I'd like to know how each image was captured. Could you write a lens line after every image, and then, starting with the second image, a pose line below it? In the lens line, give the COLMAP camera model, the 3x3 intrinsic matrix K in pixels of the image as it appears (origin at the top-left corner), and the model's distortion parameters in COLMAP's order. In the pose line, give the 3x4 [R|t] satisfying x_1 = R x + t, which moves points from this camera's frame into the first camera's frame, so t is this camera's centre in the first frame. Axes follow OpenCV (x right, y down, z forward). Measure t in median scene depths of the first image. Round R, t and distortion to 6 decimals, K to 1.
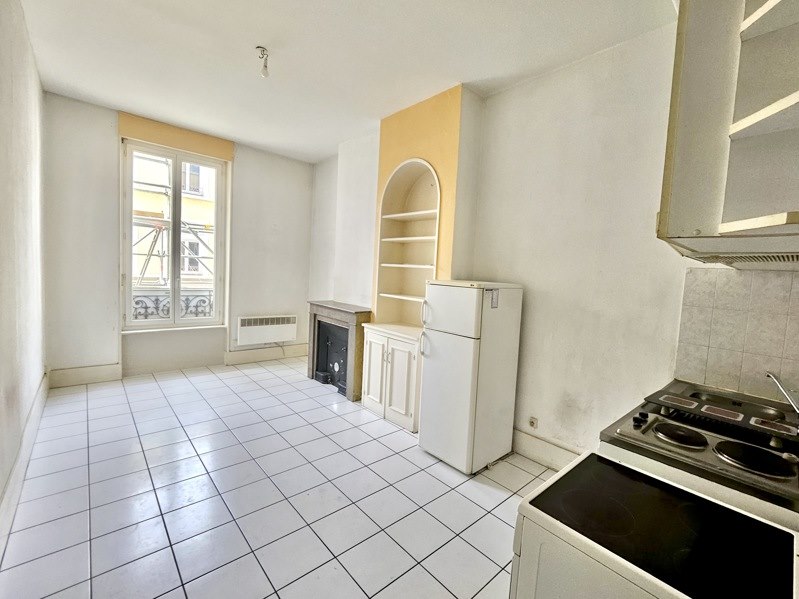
lens RADIAL K [[352.9, 0, 426.0], [0, 352.9, 292.1], [0, 0, 1]] dist [-0.000175, -0.000004]
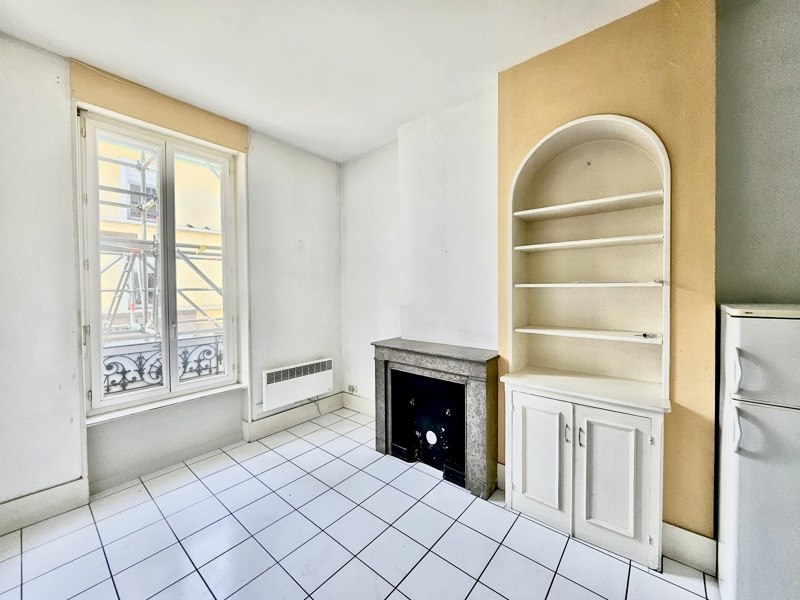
lens RADIAL K [[316.6, 0, 402.7], [0, 316.6, 293.9], [0, 0, 1]] dist [0.000025, 0.000107]
pose [[0.991999, -0.061379, 0.110321, -0.348781], [0.065602, 0.997230, -0.035059, -0.047219], [-0.107864, 0.042016, 0.993277, 0.370093]]
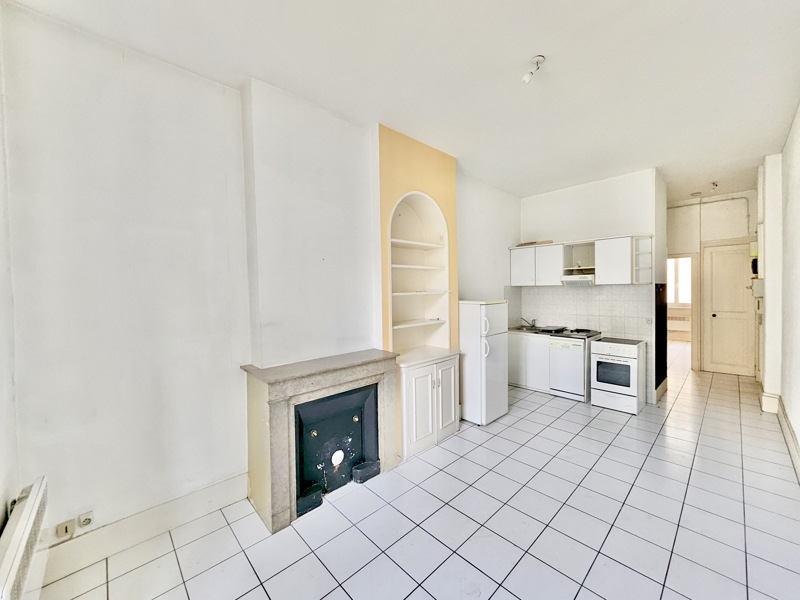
lens RADIAL K [[316.6, 0, 402.7], [0, 316.6, 293.9], [0, 0, 1]] dist [0.000025, 0.000107]
pose [[0.008687, -0.071878, 0.997376, -0.781448], [0.076734, 0.994520, 0.071004, -0.112618], [-0.997014, 0.075916, 0.014154, 0.825452]]
